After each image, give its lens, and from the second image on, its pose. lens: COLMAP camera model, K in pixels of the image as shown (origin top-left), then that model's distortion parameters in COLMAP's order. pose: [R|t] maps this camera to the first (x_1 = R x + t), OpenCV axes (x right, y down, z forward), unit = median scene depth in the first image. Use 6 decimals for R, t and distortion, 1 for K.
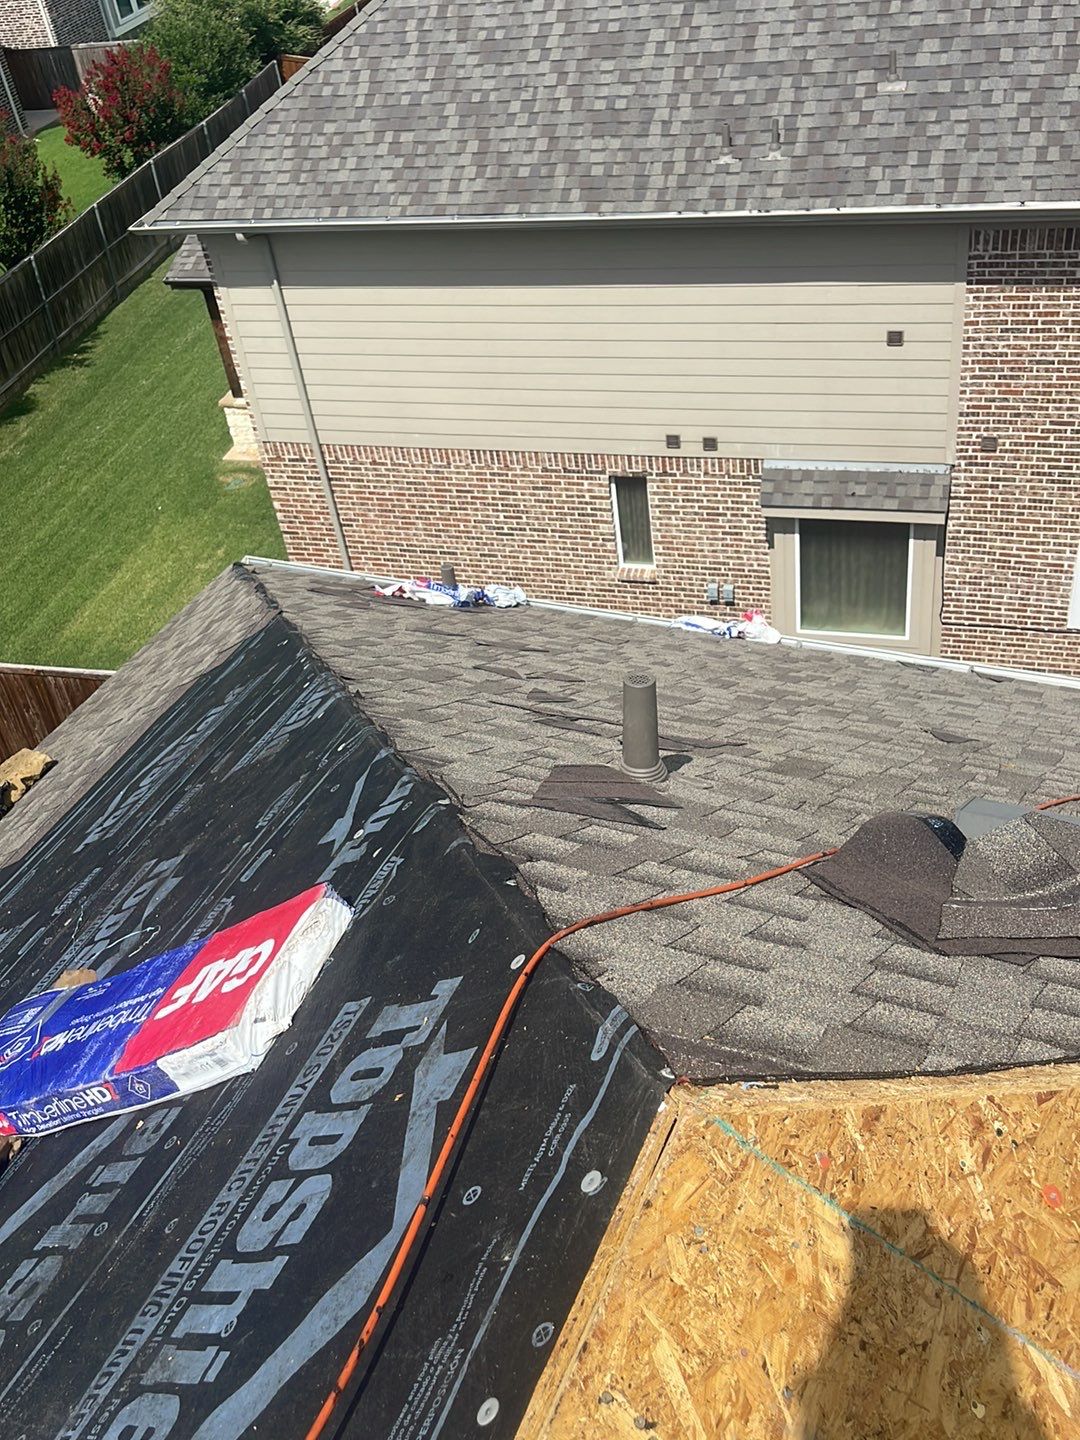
lens RADIAL K [[1428.6, 0, 537.1], [0, 1428.6, 726.9], [0, 0, 1]] dist [0.029753, 0.000000]
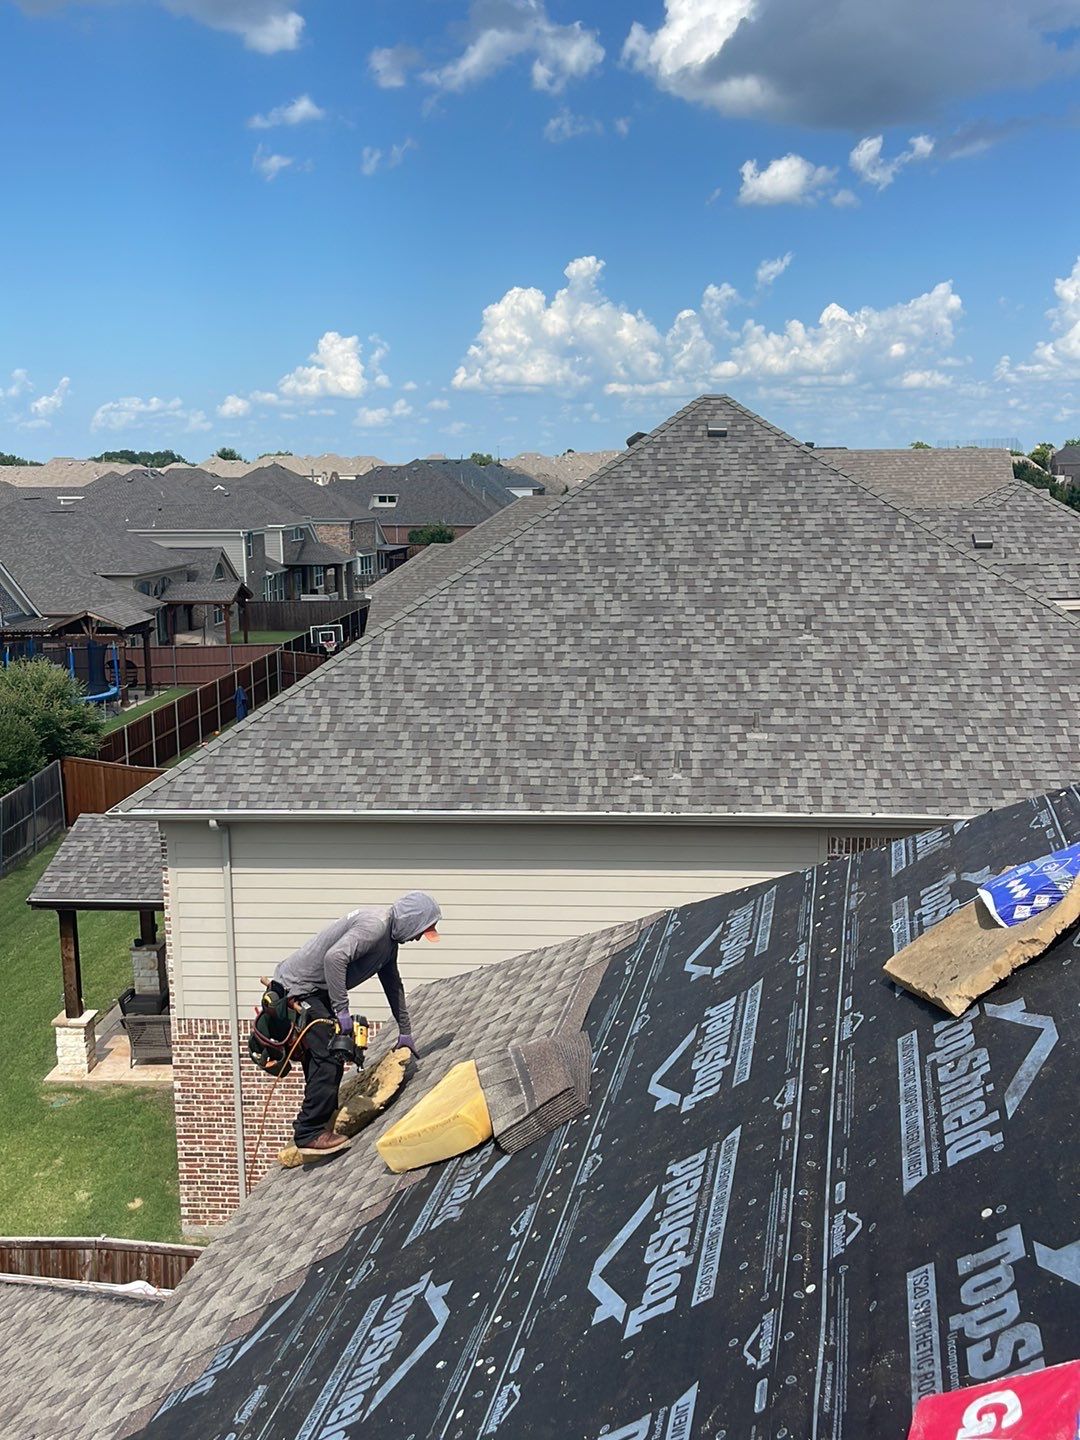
lens RADIAL K [[1428.6, 0, 531.4], [0, 1428.6, 710.0], [0, 0, 1]] dist [0.029753, 0.000000]
pose [[0.967580, 0.079534, 0.239714, -0.251395], [0.050945, 0.868152, -0.493677, 0.162328], [-0.247372, 0.489885, 0.835955, -0.062547]]
